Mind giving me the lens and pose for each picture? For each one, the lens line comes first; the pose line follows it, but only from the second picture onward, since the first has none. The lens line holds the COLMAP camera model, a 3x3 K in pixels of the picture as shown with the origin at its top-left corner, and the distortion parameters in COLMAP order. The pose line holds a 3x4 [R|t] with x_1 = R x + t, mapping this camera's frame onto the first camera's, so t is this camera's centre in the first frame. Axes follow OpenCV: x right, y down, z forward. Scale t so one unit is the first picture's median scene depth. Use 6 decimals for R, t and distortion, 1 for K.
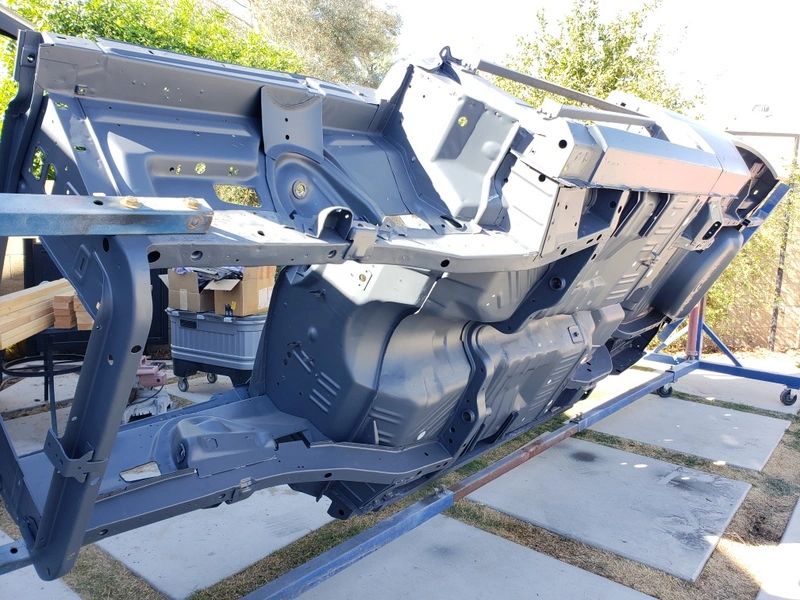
lens RADIAL K [[603.2, 0, 400.0], [0, 603.2, 300.0], [0, 0, 1]] dist [0.023252, -0.020958]
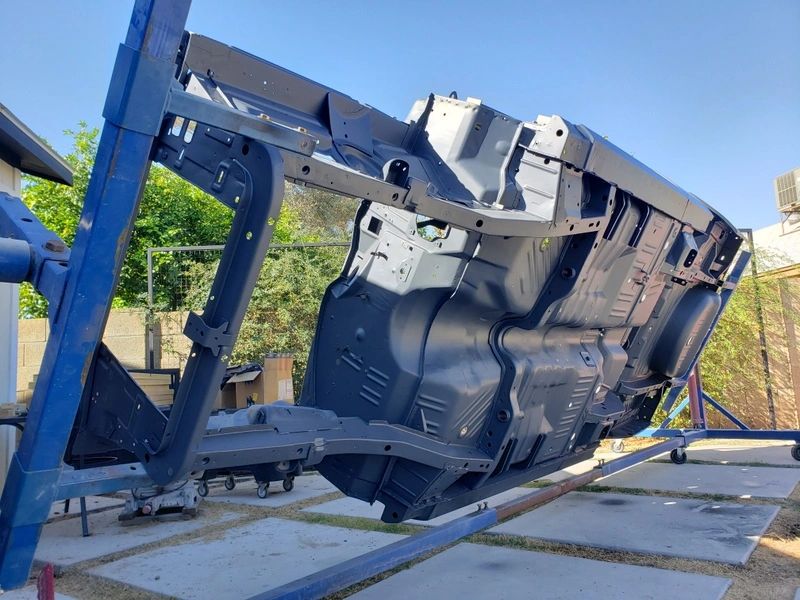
lens RADIAL K [[601.4, 0, 400.0], [0, 601.4, 300.0], [0, 0, 1]] dist [0.006259, 0.003137]
pose [[0.996303, -0.079922, 0.031517, -0.102309], [0.085295, 0.964060, -0.251621, 0.286202], [-0.010274, 0.253379, 0.967313, -0.100822]]
